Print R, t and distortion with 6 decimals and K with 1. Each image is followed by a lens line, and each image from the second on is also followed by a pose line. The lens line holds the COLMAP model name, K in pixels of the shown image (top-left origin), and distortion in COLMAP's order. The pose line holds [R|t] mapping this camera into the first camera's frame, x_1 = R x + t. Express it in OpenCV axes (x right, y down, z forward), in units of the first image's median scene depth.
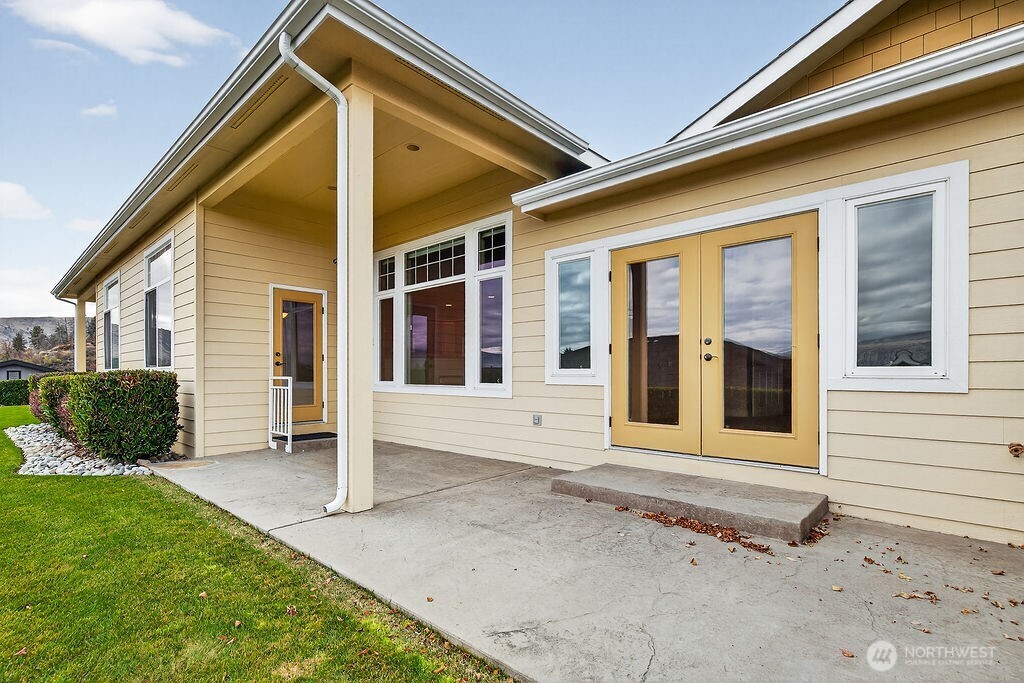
lens RADIAL K [[479.3, 0, 511.6], [0, 479.3, 375.8], [0, 0, 1]] dist [0.004285, -0.001686]
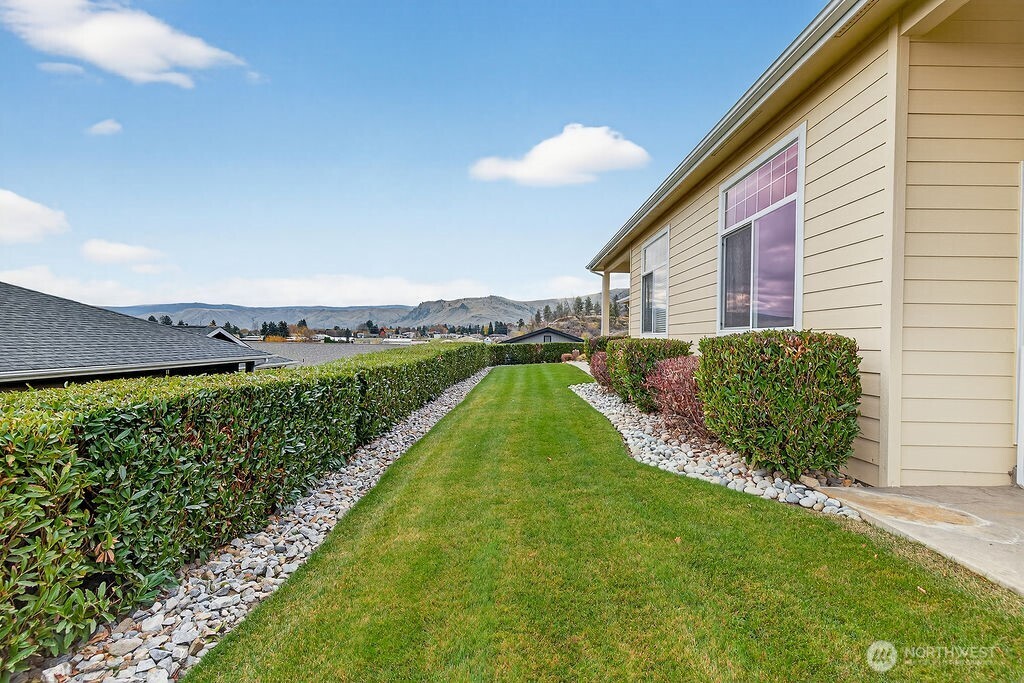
lens RADIAL K [[479.3, 0, 513.6], [0, 479.3, 340.5], [0, 0, 1]] dist [0.004285, -0.001686]
pose [[0.660715, 0.012933, -0.750525, -0.523567], [-0.018533, 0.999828, 0.000913, 0.006945], [0.750408, 0.013306, 0.660841, 0.292199]]
